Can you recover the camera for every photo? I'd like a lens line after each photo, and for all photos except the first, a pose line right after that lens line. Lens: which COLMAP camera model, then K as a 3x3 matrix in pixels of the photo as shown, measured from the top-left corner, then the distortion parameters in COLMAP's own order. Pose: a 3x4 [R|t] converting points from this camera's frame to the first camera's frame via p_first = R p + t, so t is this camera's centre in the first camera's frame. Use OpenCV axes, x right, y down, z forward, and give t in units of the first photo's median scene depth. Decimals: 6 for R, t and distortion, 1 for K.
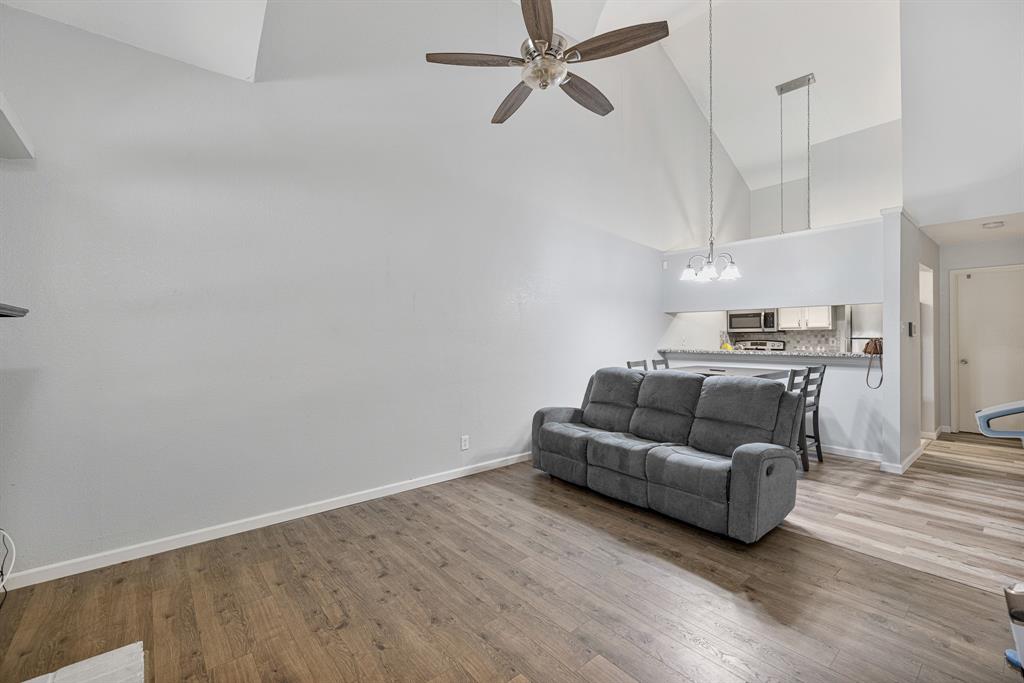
lens RADIAL K [[435.5, 0, 512.0], [0, 435.5, 341.5], [0, 0, 1]] dist [-0.000852, -0.000120]
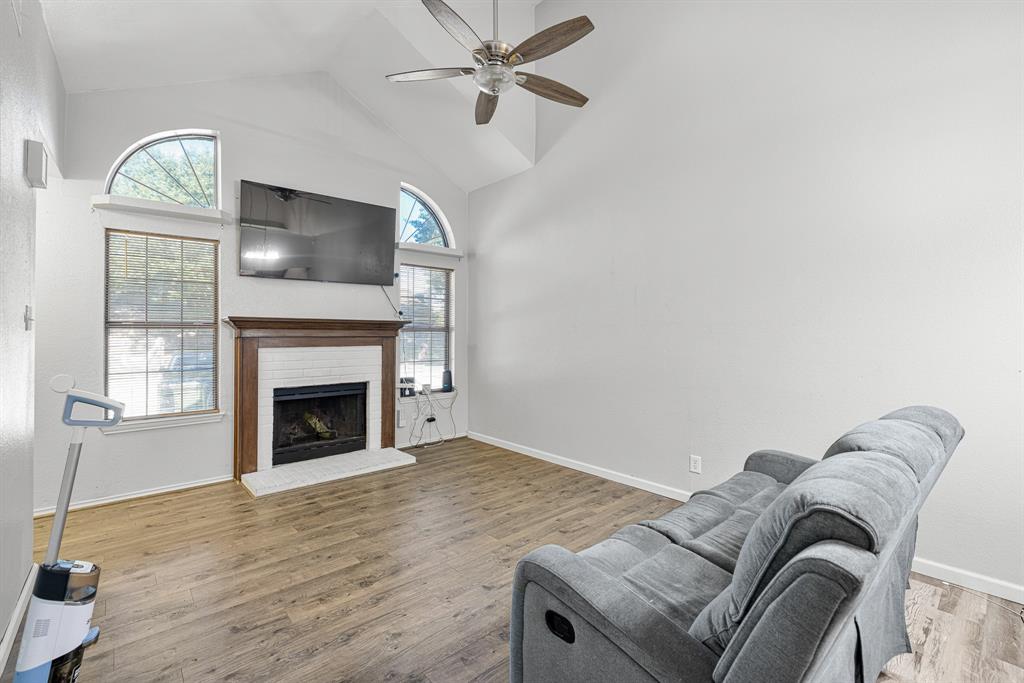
lens RADIAL K [[456.3, 0, 507.6], [0, 456.3, 335.5], [0, 0, 1]] dist [-0.000688, -0.000121]
pose [[0.015615, 0.011520, -0.999812, 0.872064], [-0.017483, 0.999784, 0.011247, -0.010383], [0.999725, 0.017304, 0.015813, 0.762174]]
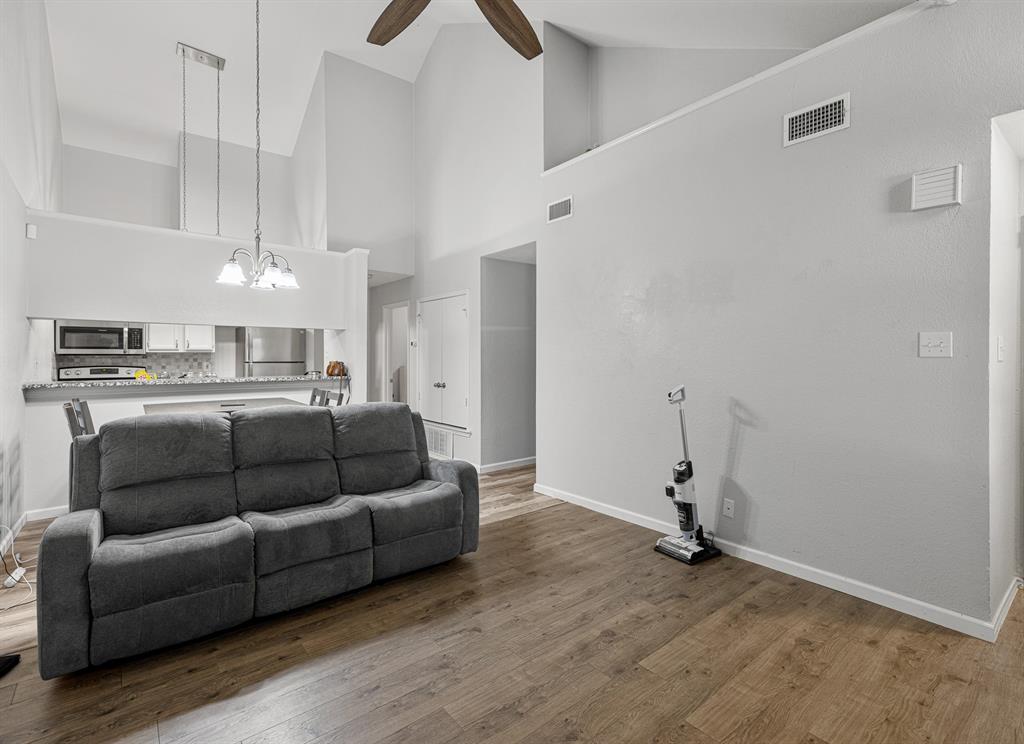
lens RADIAL K [[475.8, 0, 551.8], [0, 475.8, 359.6], [0, 0, 1]] dist [0.001109, 0.000350]
pose [[-0.019783, 0.002345, 0.999802, -0.496591], [0.014798, 0.999888, -0.002052, -0.002209], [-0.999695, 0.014755, -0.019815, 0.649501]]
